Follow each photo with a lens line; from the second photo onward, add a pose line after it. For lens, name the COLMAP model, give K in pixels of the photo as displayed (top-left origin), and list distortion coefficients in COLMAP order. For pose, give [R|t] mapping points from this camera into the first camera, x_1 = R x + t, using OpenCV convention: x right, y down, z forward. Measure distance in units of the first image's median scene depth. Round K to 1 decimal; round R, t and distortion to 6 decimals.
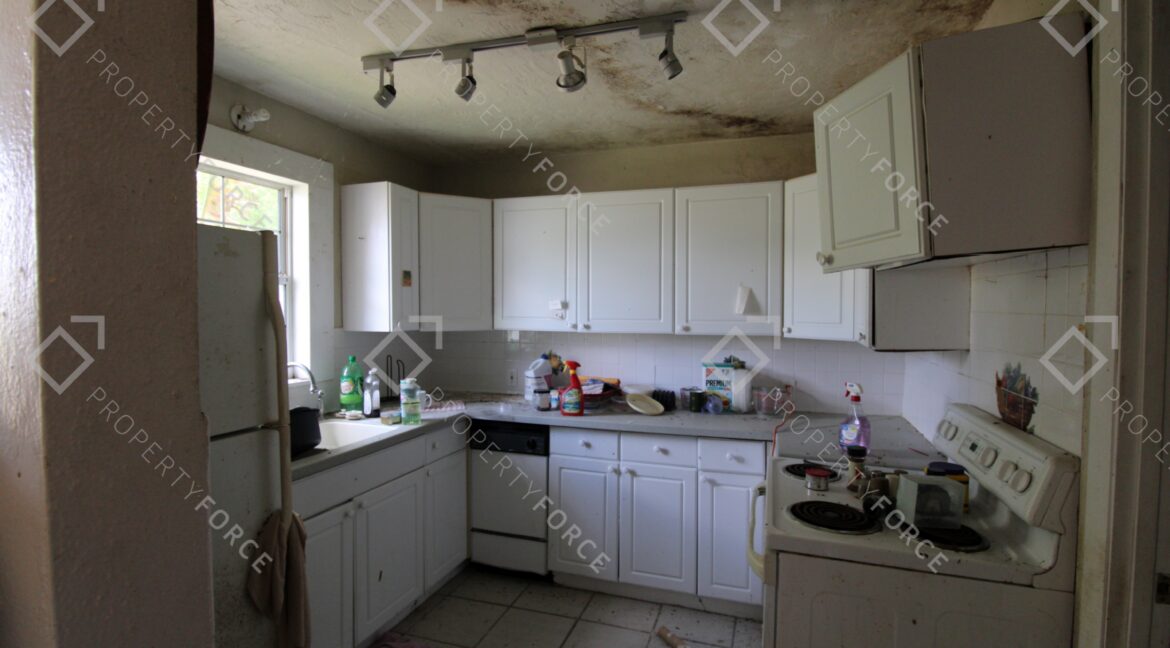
lens RADIAL K [[549.6, 0, 591.2], [0, 549.6, 327.4], [0, 0, 1]] dist [-0.002725, -0.010038]
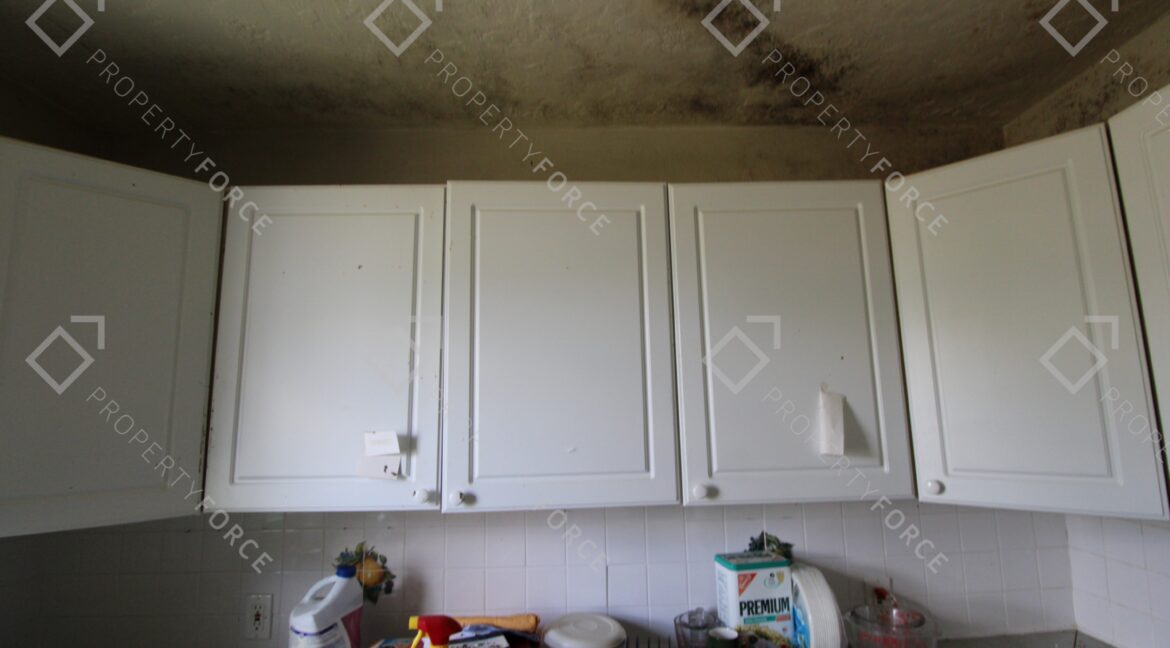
lens RADIAL K [[544.8, 0, 592.1], [0, 544.8, 327.4], [0, 0, 1]] dist [0.001007, -0.012180]
pose [[0.940978, 0.026580, 0.337422, -0.059647], [0.035369, 0.983732, -0.176128, -0.050369], [-0.336614, 0.177667, 0.924730, 0.585479]]
